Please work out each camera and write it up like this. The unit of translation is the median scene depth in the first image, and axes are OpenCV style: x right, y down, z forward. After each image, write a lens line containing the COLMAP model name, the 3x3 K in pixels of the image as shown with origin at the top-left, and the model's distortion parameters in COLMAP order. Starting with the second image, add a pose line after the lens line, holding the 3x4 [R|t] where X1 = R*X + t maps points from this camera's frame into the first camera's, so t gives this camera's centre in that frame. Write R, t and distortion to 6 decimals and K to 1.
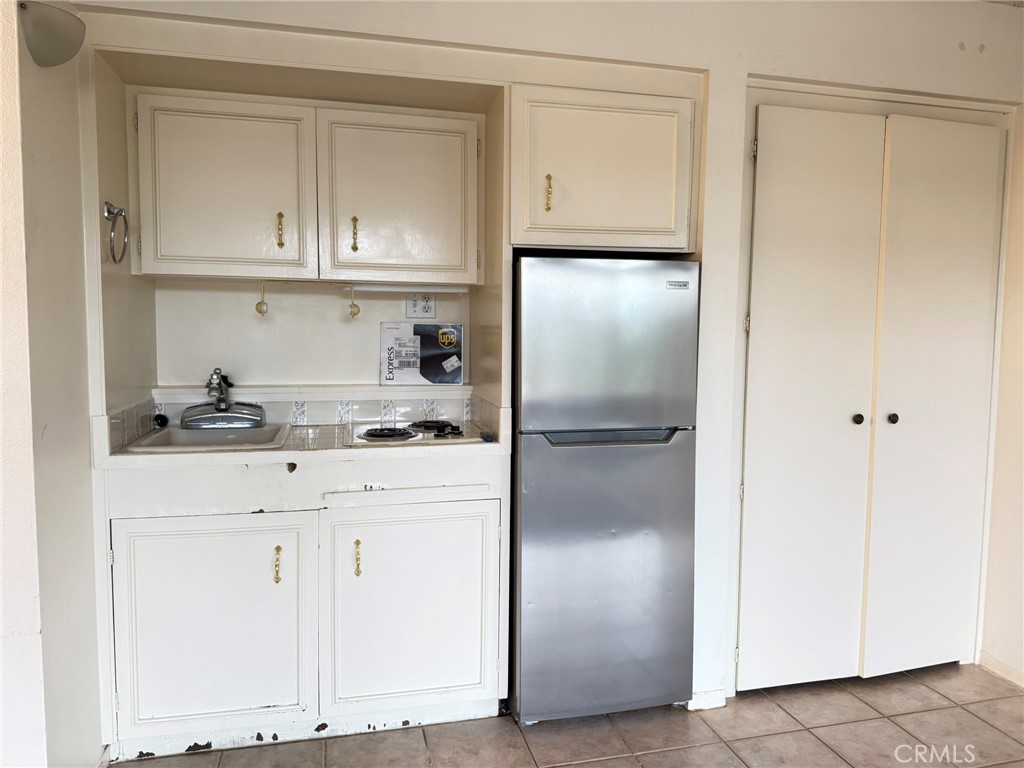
lens RADIAL K [[723.8, 0, 512.0], [0, 723.8, 384.0], [0, 0, 1]] dist [0.086111, -0.090582]
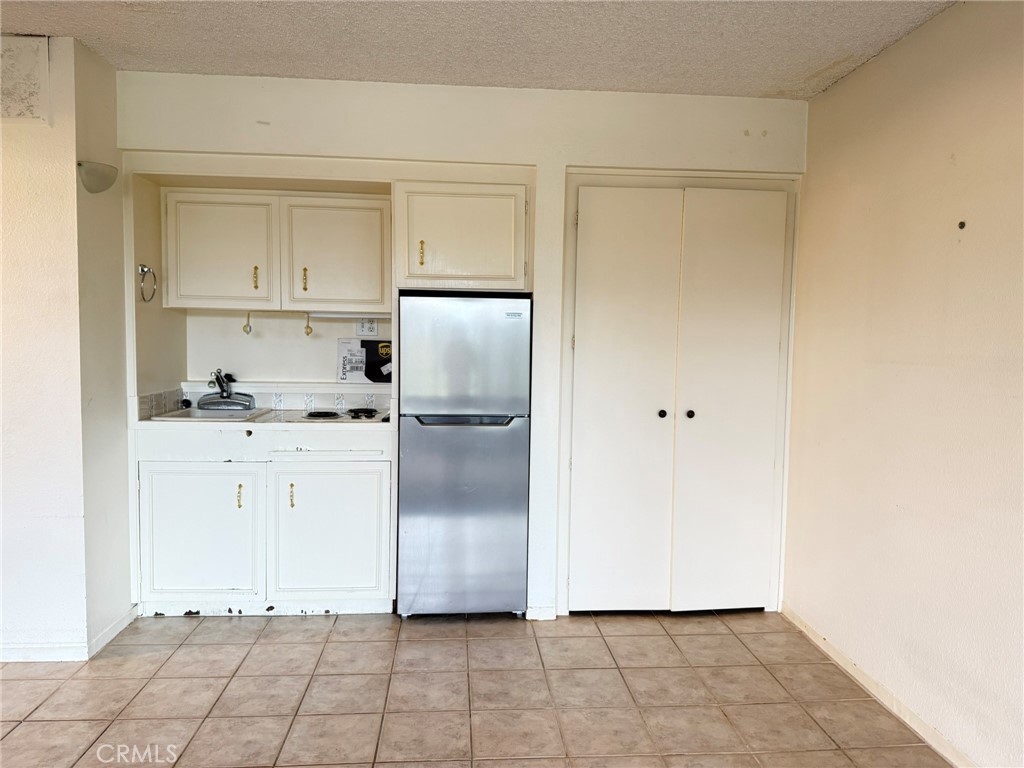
lens RADIAL K [[724.3, 0, 512.0], [0, 724.3, 384.0], [0, 0, 1]] dist [0.146563, -0.210978]
pose [[0.984857, 0.018296, -0.172400, 0.457538], [-0.020517, 0.999728, -0.011111, 0.014267], [0.172150, 0.014480, 0.984964, -0.389826]]
